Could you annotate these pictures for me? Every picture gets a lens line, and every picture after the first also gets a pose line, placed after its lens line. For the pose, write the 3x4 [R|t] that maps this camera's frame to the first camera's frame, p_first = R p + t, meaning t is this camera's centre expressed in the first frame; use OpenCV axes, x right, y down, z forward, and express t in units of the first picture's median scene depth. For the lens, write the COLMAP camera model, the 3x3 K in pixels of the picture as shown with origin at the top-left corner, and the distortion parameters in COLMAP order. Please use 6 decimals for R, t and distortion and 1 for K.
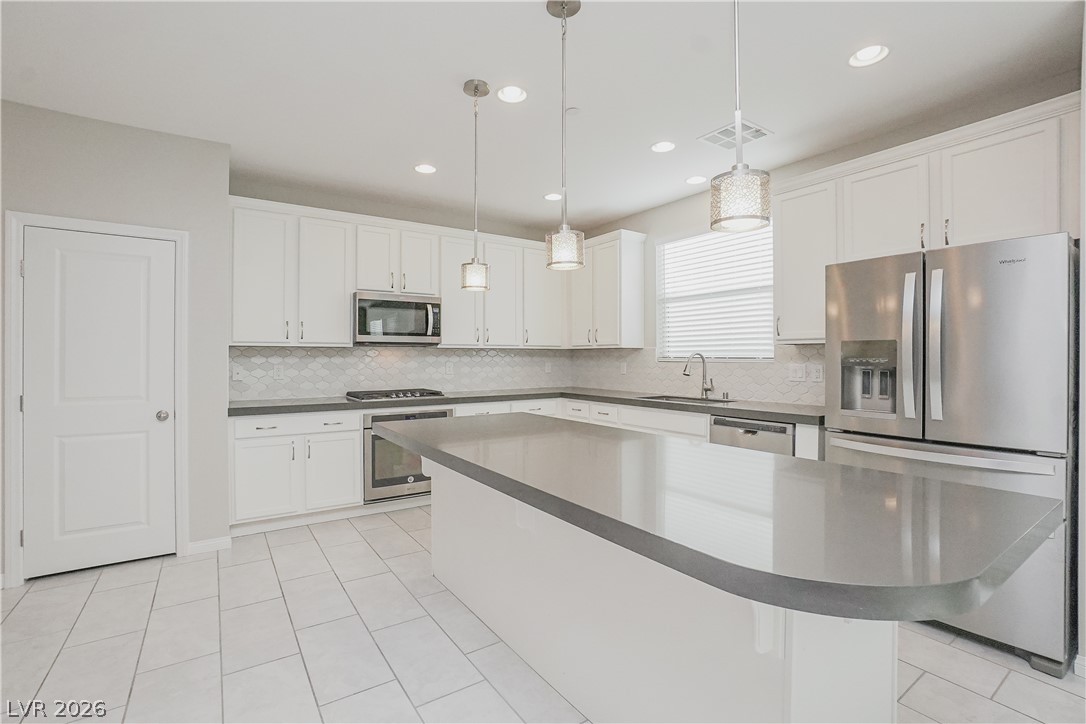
lens RADIAL K [[482.0, 0, 535.1], [0, 482.0, 364.0], [0, 0, 1]] dist [-0.062029, 0.022329]
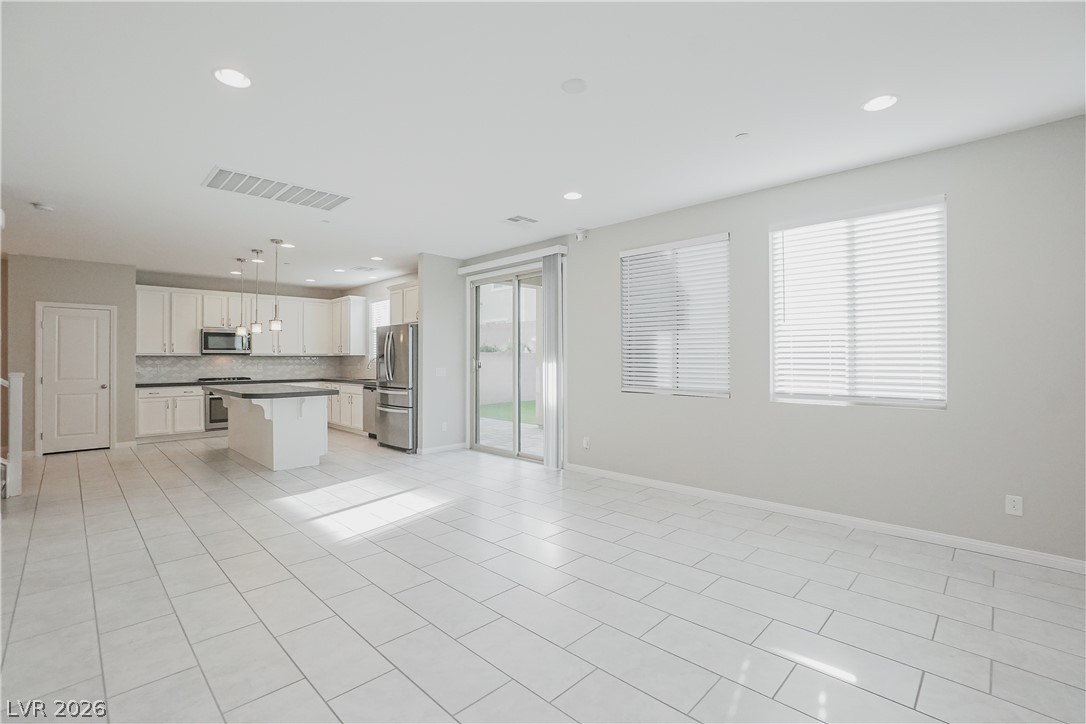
lens RADIAL K [[482.0, 0, 535.1], [0, 482.0, 364.0], [0, 0, 1]] dist [-0.062029, 0.022329]
pose [[0.981879, -0.005490, 0.189430, 0.665534], [0.006452, 0.999969, -0.004467, 0.018782], [-0.189399, 0.005608, 0.981884, -1.286020]]
